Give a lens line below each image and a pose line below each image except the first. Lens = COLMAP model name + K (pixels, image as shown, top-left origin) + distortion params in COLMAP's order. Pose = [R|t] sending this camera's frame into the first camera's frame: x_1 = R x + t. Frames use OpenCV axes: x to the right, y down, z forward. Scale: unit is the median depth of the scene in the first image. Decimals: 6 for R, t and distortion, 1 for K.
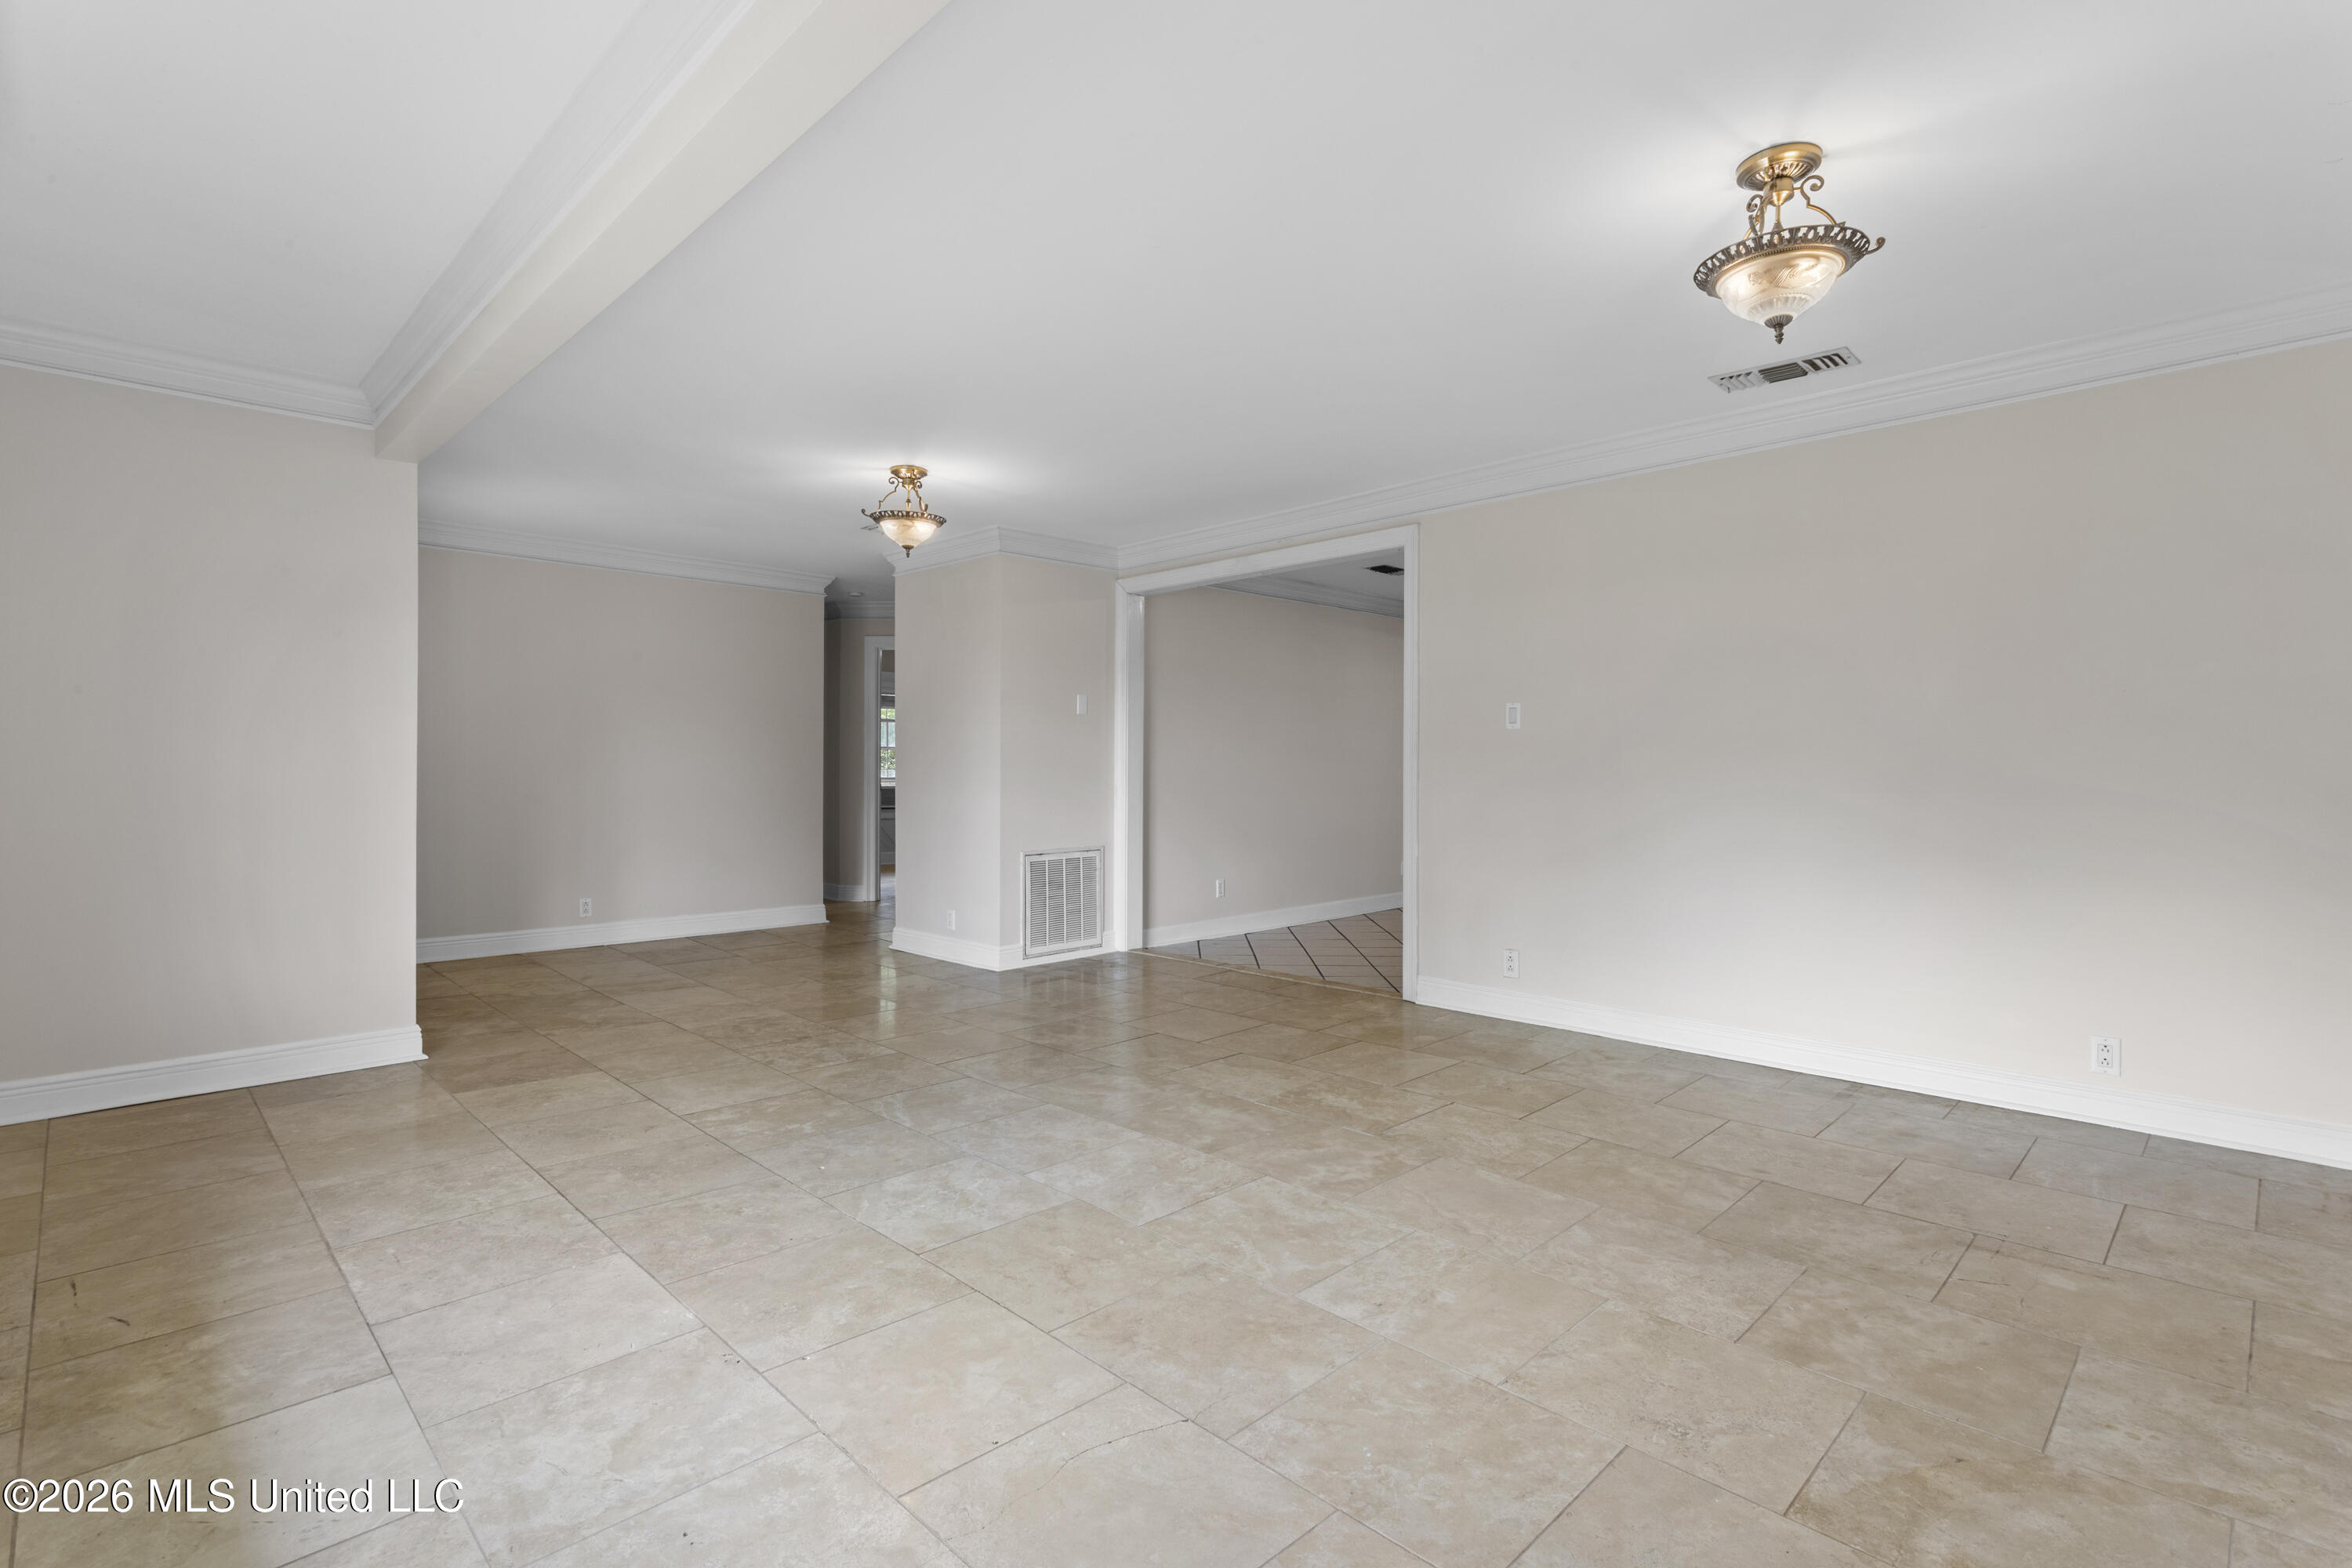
lens RADIAL K [[1105.1, 0, 1172.9], [0, 1105.1, 762.6], [0, 0, 1]] dist [-0.000567, 0.001167]
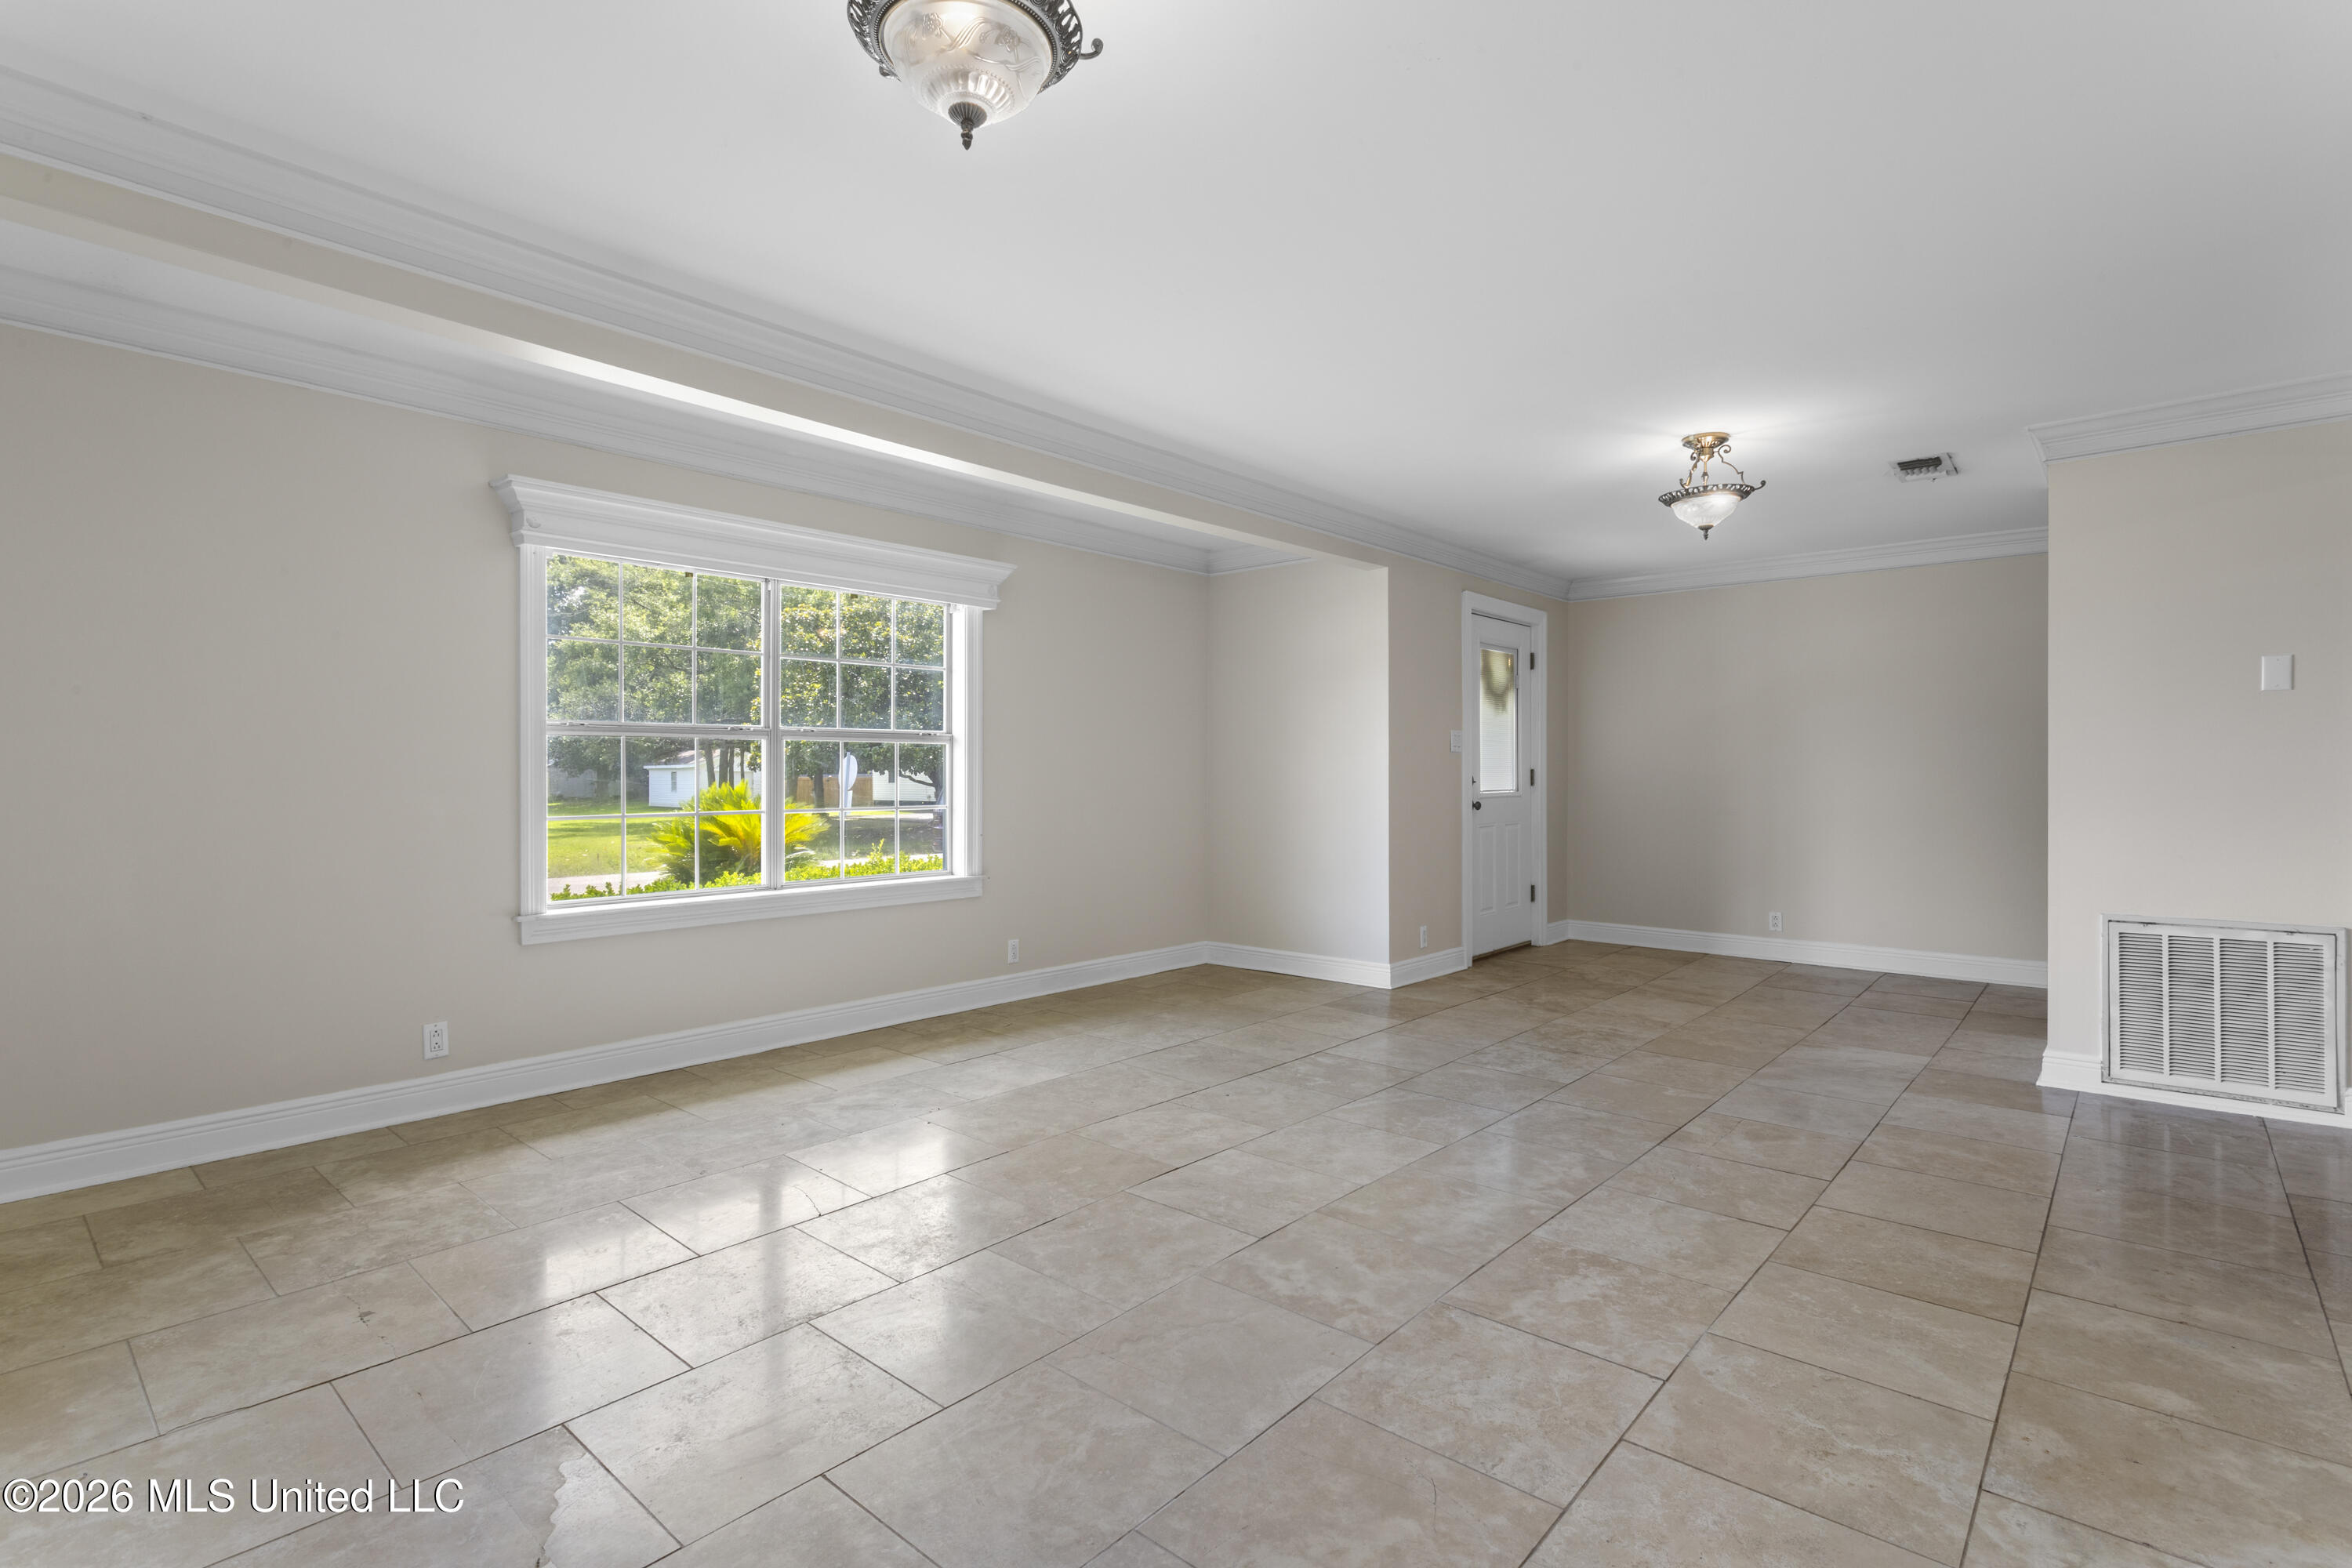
lens RADIAL K [[1105.1, 0, 1173.0], [0, 1105.1, 789.5], [0, 0, 1]] dist [-0.000567, 0.001167]
pose [[0.062906, 0.007856, -0.997989, 0.864901], [0.004008, 0.999959, 0.008124, 0.001351], [0.998011, -0.004511, 0.062871, 0.776662]]
